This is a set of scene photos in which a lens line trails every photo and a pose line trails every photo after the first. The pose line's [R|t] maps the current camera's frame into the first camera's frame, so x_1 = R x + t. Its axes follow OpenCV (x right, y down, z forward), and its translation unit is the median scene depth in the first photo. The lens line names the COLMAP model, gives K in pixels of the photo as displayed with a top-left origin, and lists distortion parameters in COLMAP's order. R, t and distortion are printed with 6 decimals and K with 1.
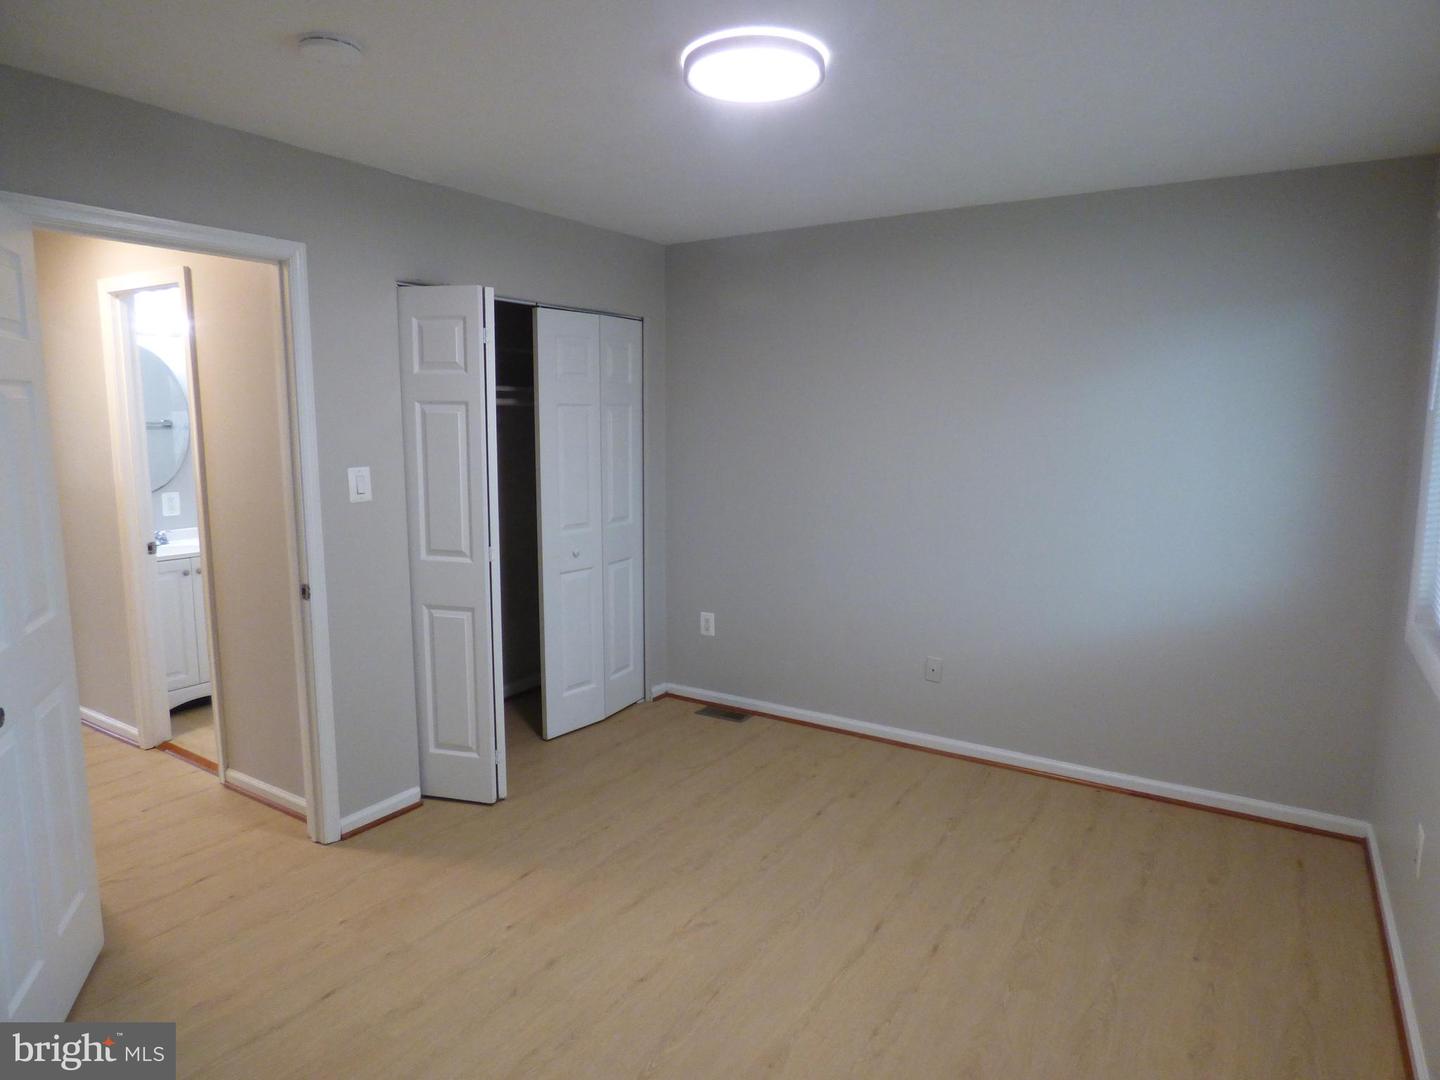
lens RADIAL K [[872.7, 0, 721.2], [0, 872.7, 536.9], [0, 0, 1]] dist [-0.020692, 0.003590]
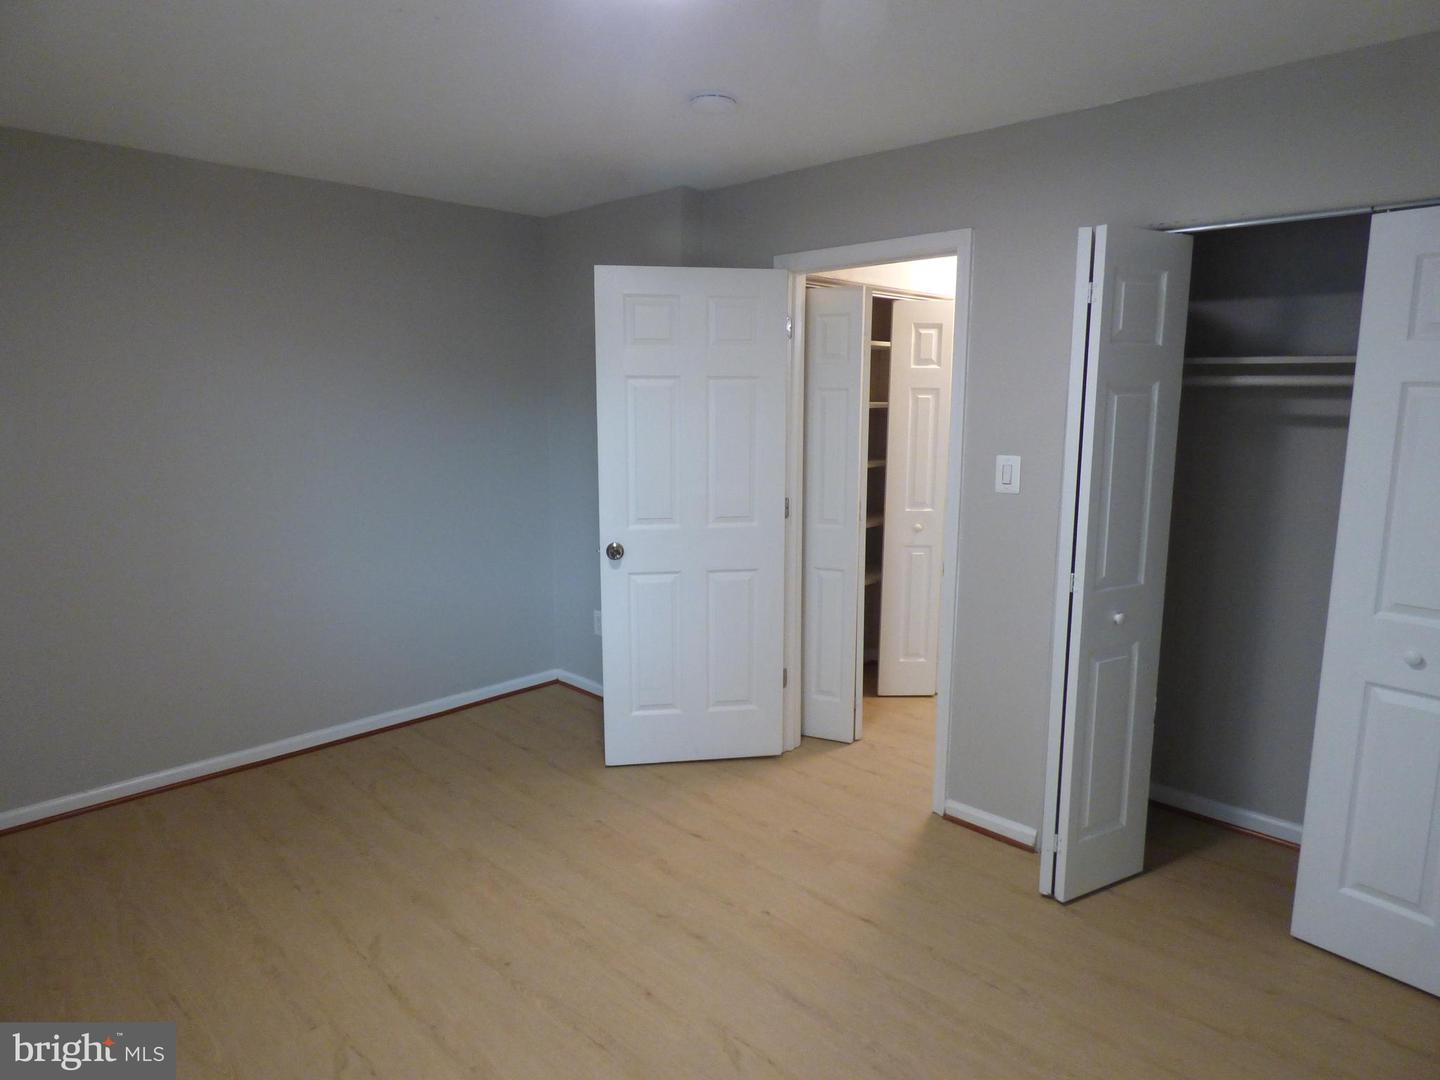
lens RADIAL K [[872.7, 0, 721.2], [0, 872.7, 536.9], [0, 0, 1]] dist [-0.020692, 0.003590]
pose [[-0.208637, 0.154790, -0.965666, 0.556937], [-0.137472, 0.972950, 0.185659, -0.125593], [0.968283, 0.171487, -0.181714, 0.884192]]
